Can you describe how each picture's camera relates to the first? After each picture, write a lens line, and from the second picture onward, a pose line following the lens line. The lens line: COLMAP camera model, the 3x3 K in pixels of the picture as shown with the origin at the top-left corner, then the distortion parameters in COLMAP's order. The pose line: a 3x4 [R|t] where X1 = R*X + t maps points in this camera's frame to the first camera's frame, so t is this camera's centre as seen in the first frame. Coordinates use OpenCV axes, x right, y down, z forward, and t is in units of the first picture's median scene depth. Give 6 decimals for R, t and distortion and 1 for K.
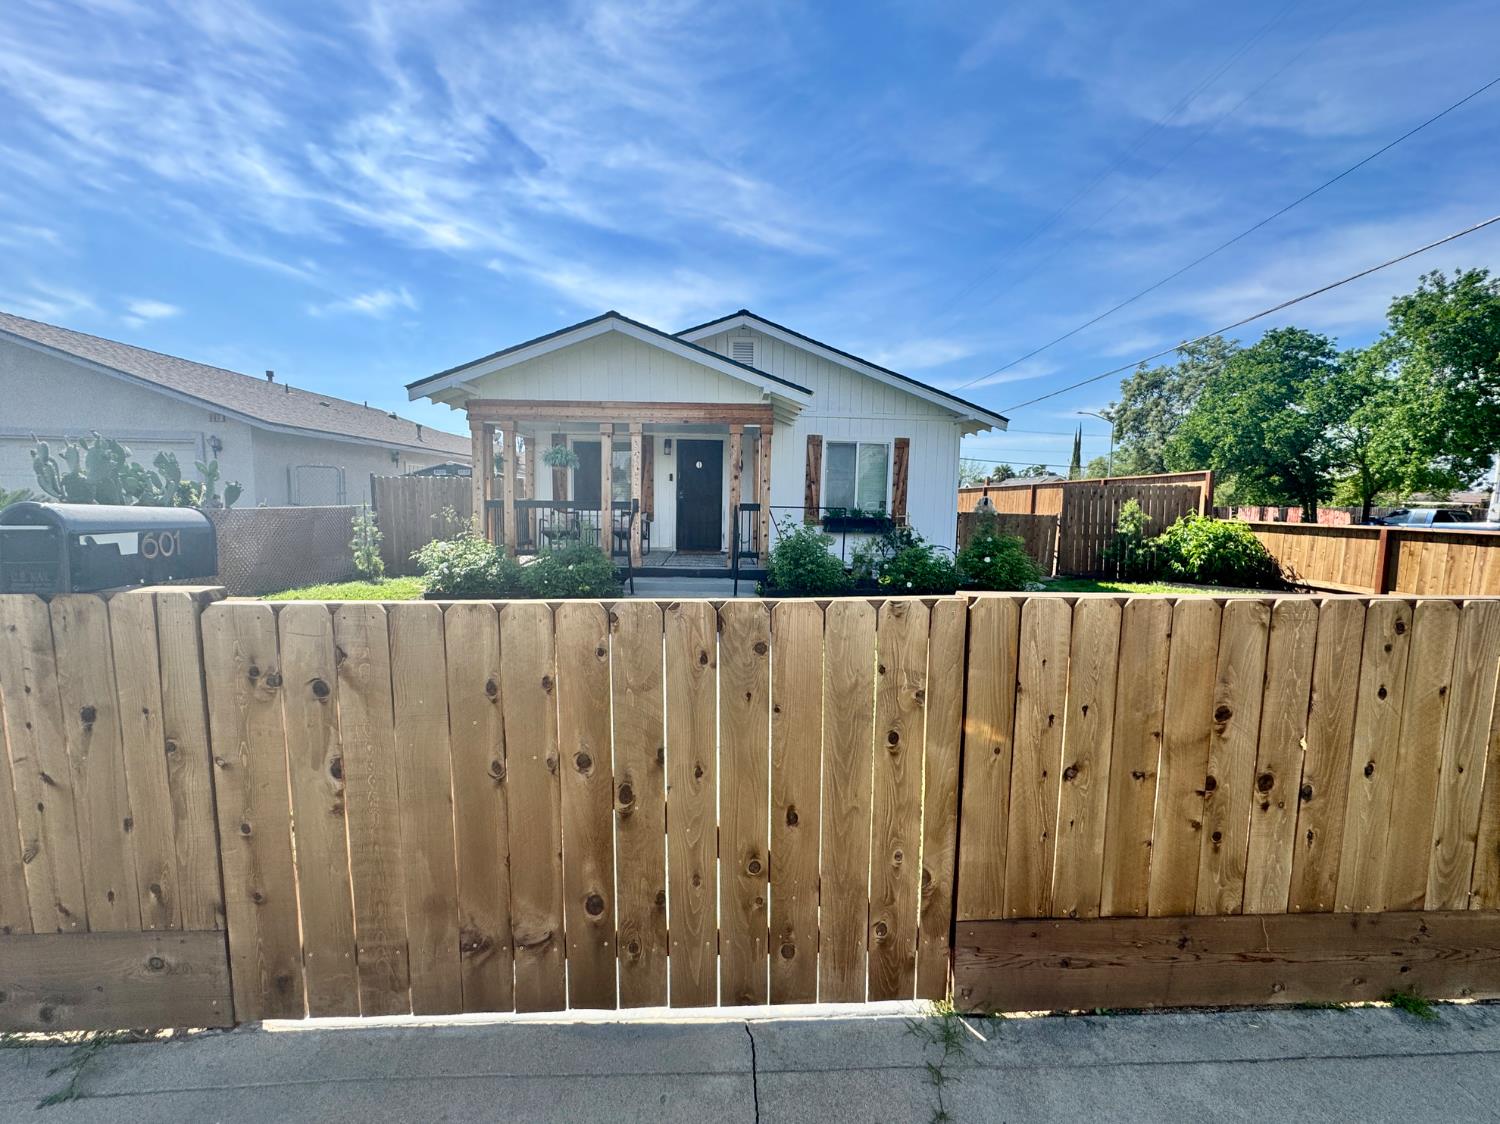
lens RADIAL K [[601.3, 0, 752.2], [0, 601.3, 560.7], [0, 0, 1]] dist [-0.000782, 0.000233]
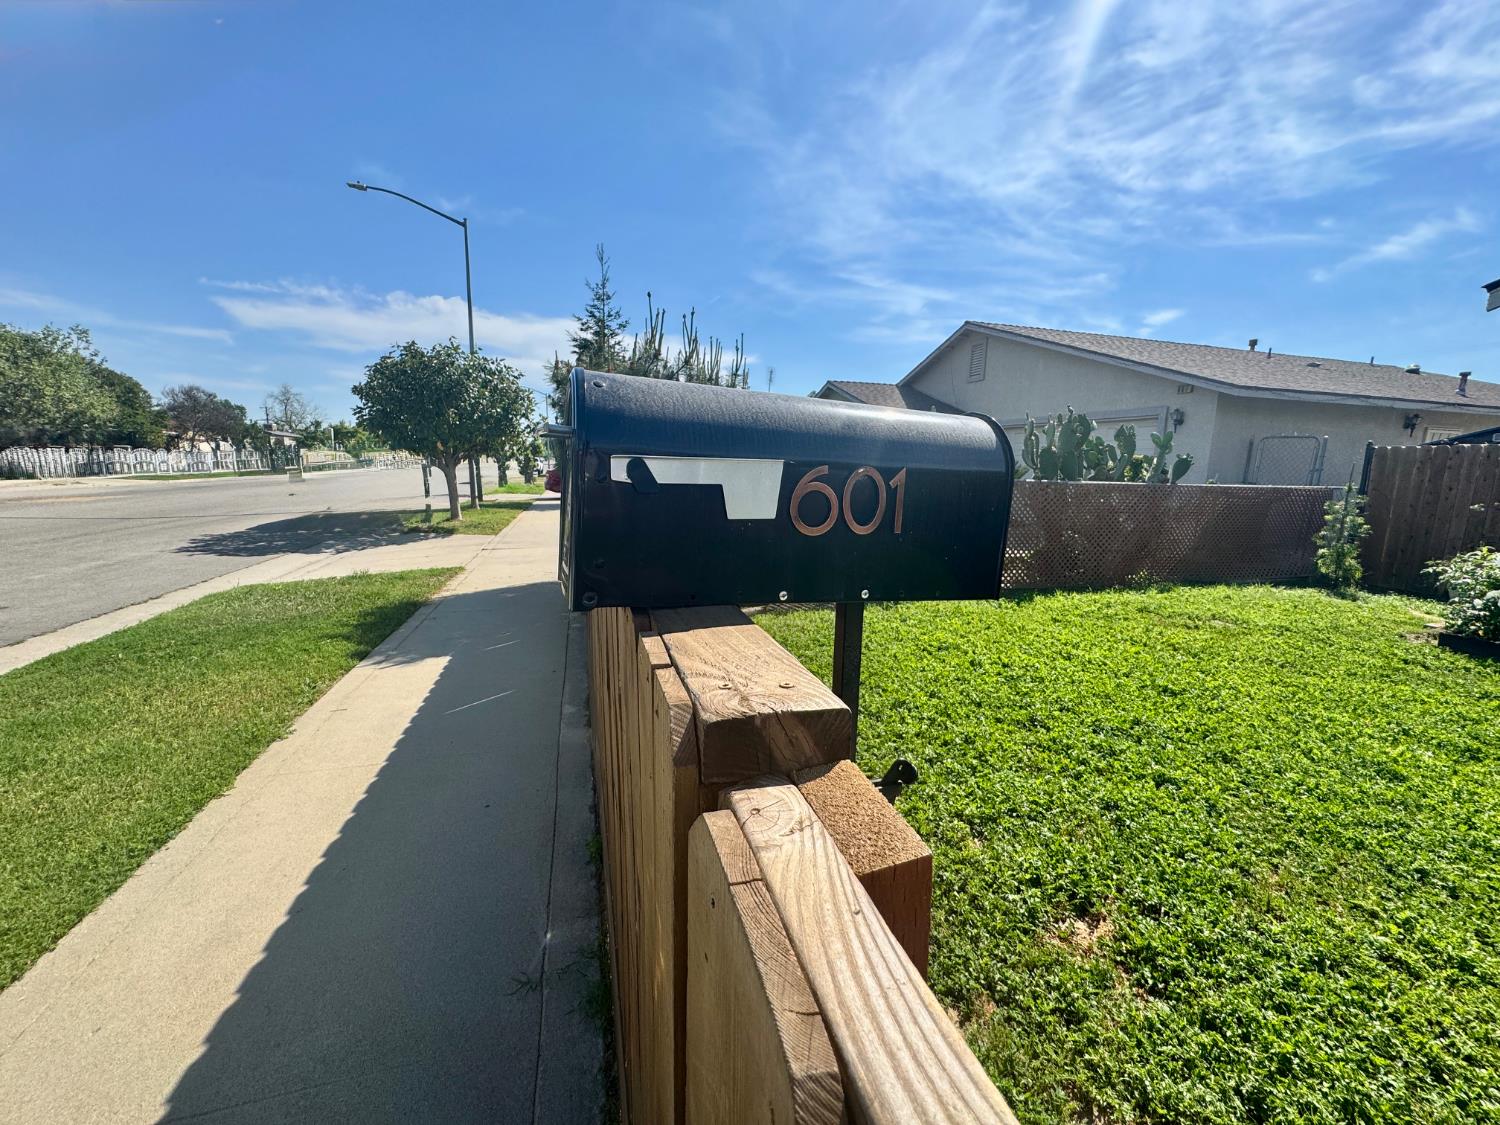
lens RADIAL K [[601.3, 0, 752.2], [0, 601.3, 561.2], [0, 0, 1]] dist [-0.000782, 0.000233]
pose [[0.231211, 0.144948, -0.962045, -0.107484], [-0.119320, 0.985599, 0.119820, -0.004591], [0.965559, 0.087087, 0.245177, 0.144023]]
